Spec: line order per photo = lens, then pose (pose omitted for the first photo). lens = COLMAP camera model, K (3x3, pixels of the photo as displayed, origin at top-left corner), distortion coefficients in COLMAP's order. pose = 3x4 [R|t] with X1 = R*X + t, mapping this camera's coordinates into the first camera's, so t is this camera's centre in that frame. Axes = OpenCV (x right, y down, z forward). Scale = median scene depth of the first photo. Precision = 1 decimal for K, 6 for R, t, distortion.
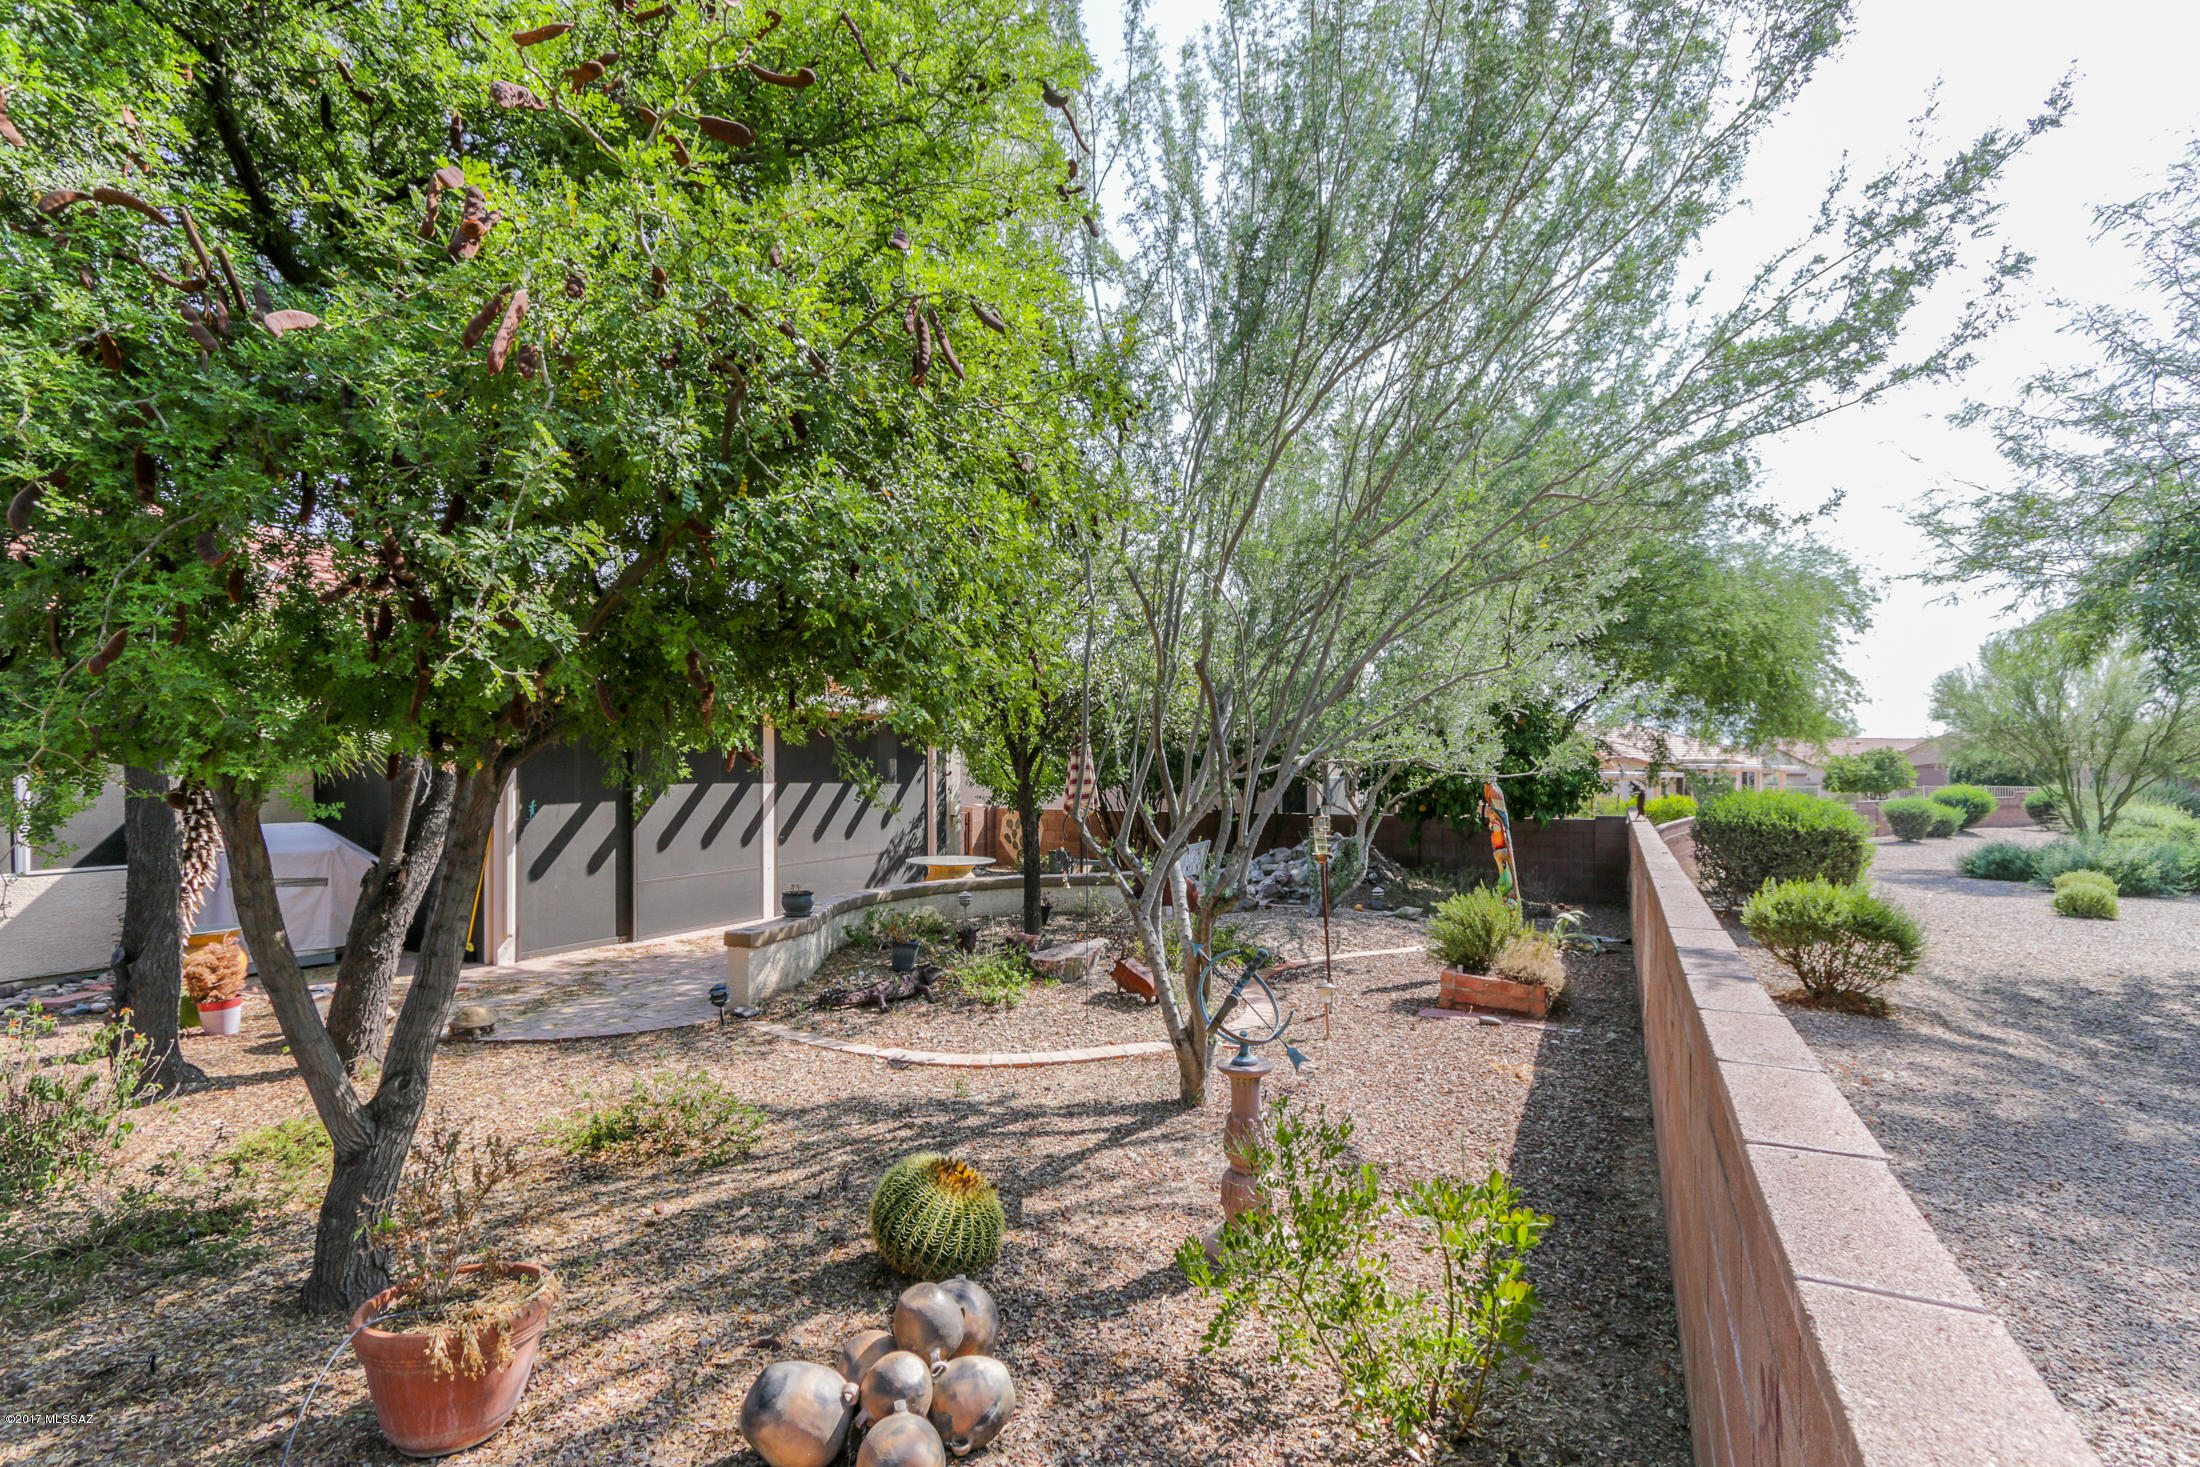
lens RADIAL K [[1023.0, 0, 1099.2], [0, 1023.0, 732.6], [0, 0, 1]] dist [0.003002, 0.003356]
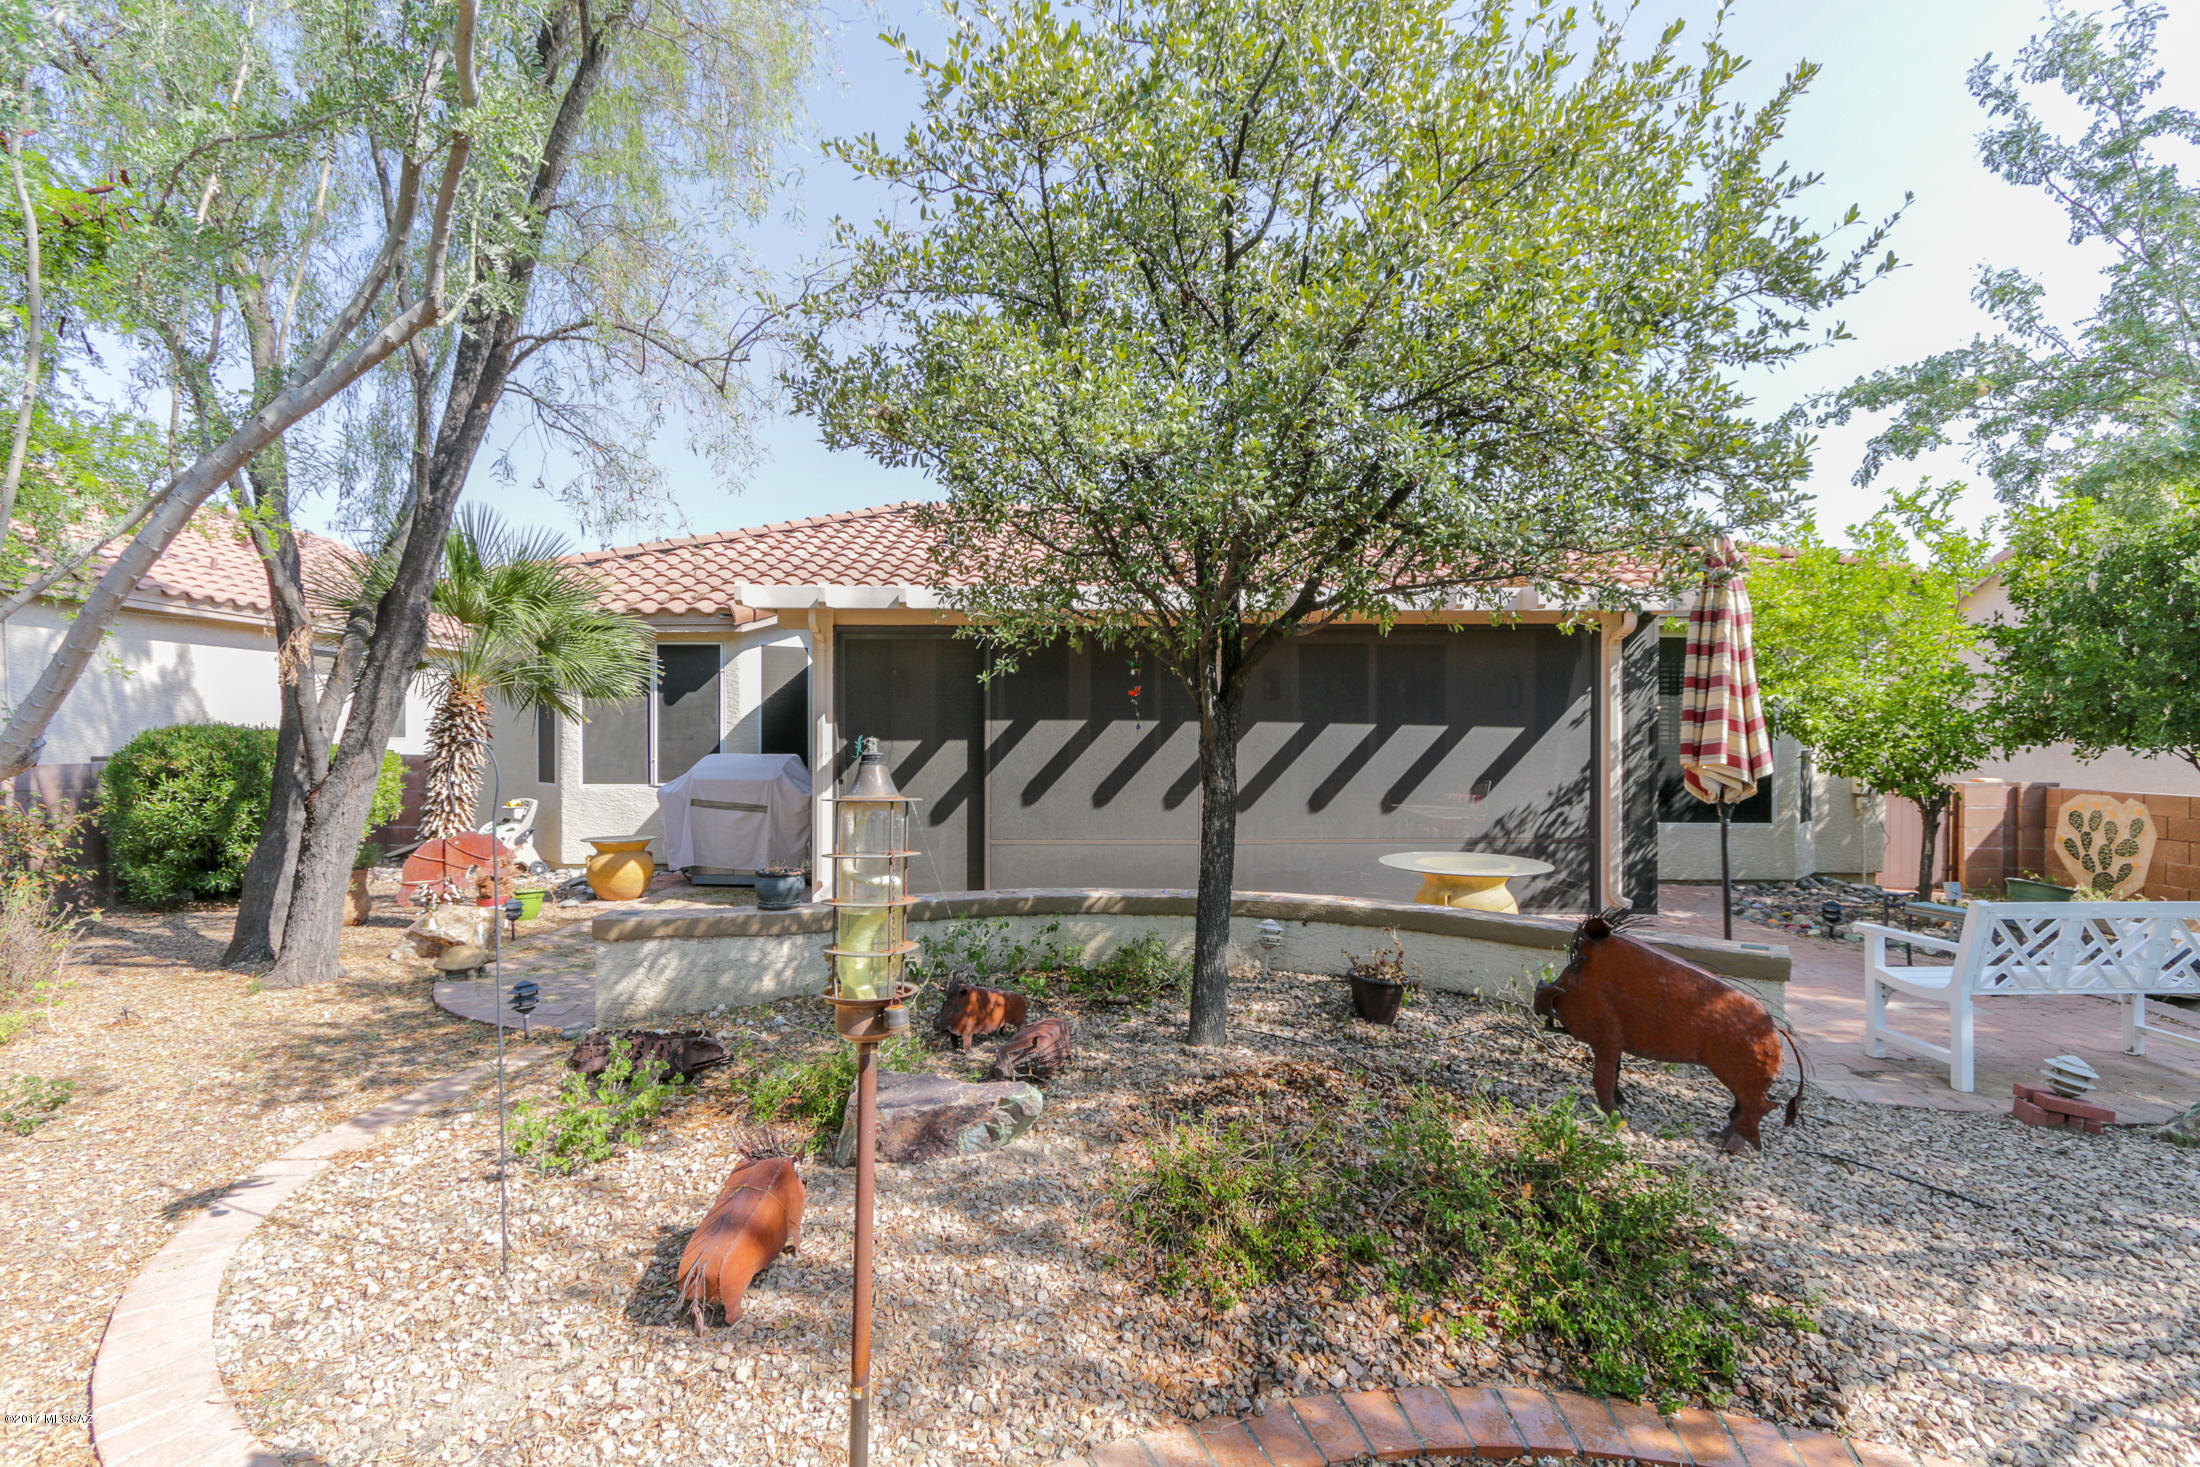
lens RADIAL K [[1023.0, 0, 1103.7], [0, 1023.0, 727.3], [0, 0, 1]] dist [0.003002, 0.003356]
pose [[0.462877, -0.001918, -0.886420, 0.414562], [0.028707, 0.999506, 0.012827, 0.065133], [0.885958, -0.031384, 0.462703, 0.948938]]
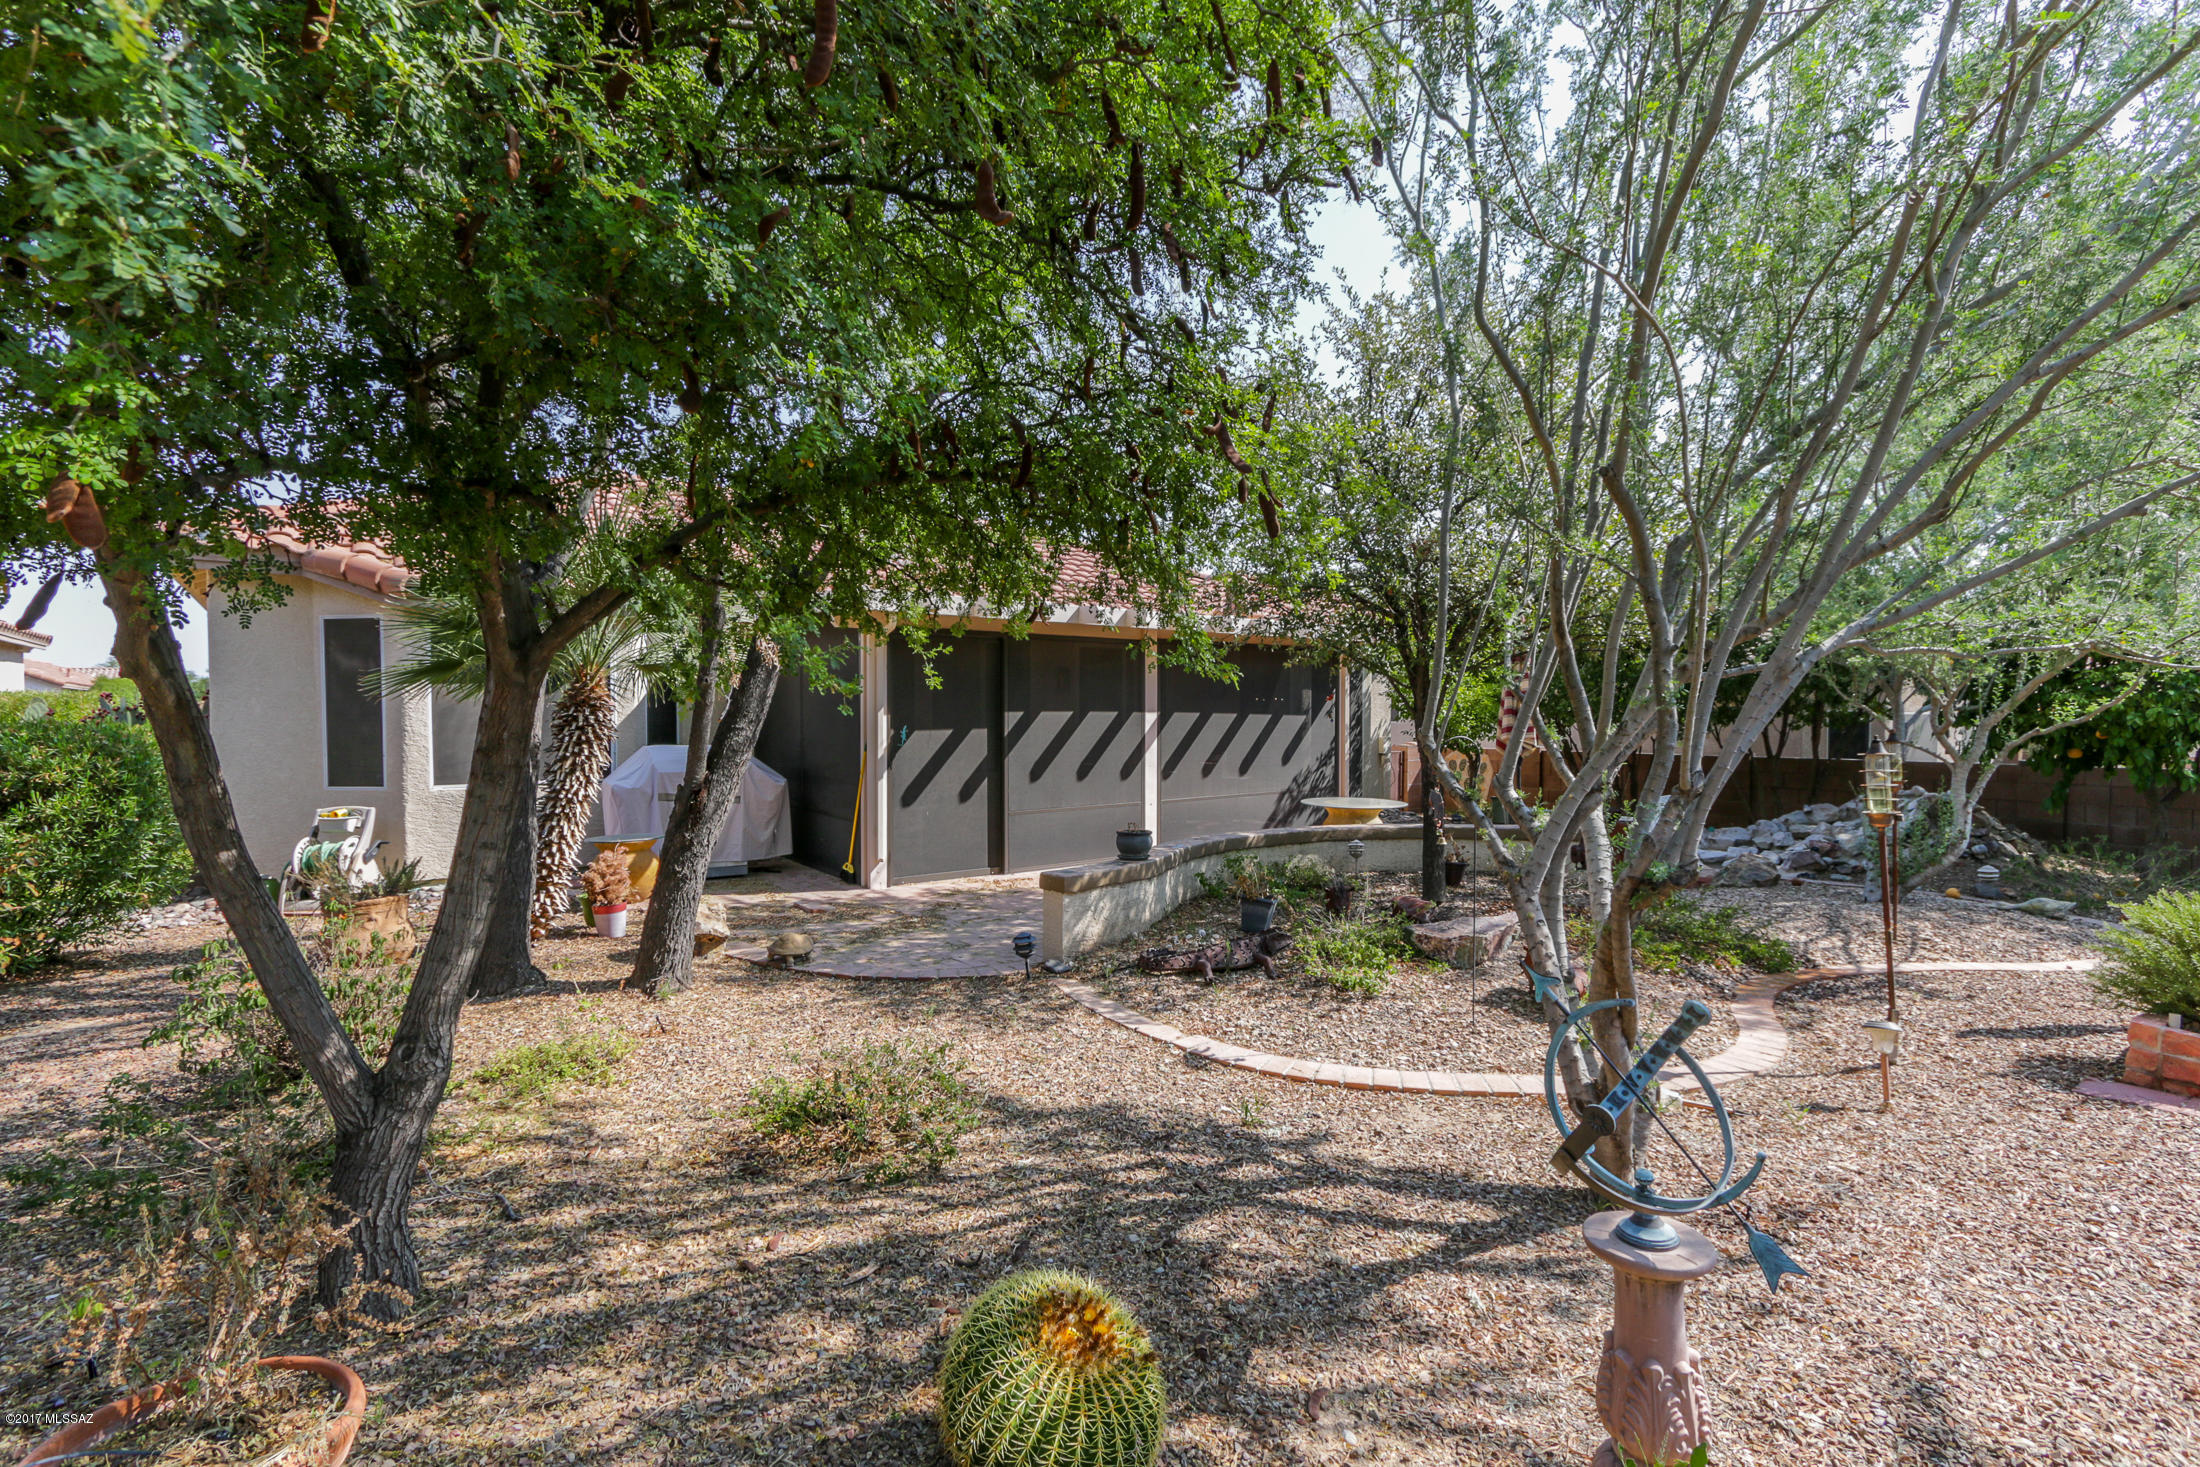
lens RADIAL K [[1023.0, 0, 1109.3], [0, 1023.0, 729.3], [0, 0, 1]] dist [0.003002, 0.003356]
pose [[0.904413, 0.006590, -0.426607, 0.057916], [0.015872, 0.998669, 0.049075, 0.029658], [0.426362, -0.051155, 0.903105, 0.234561]]
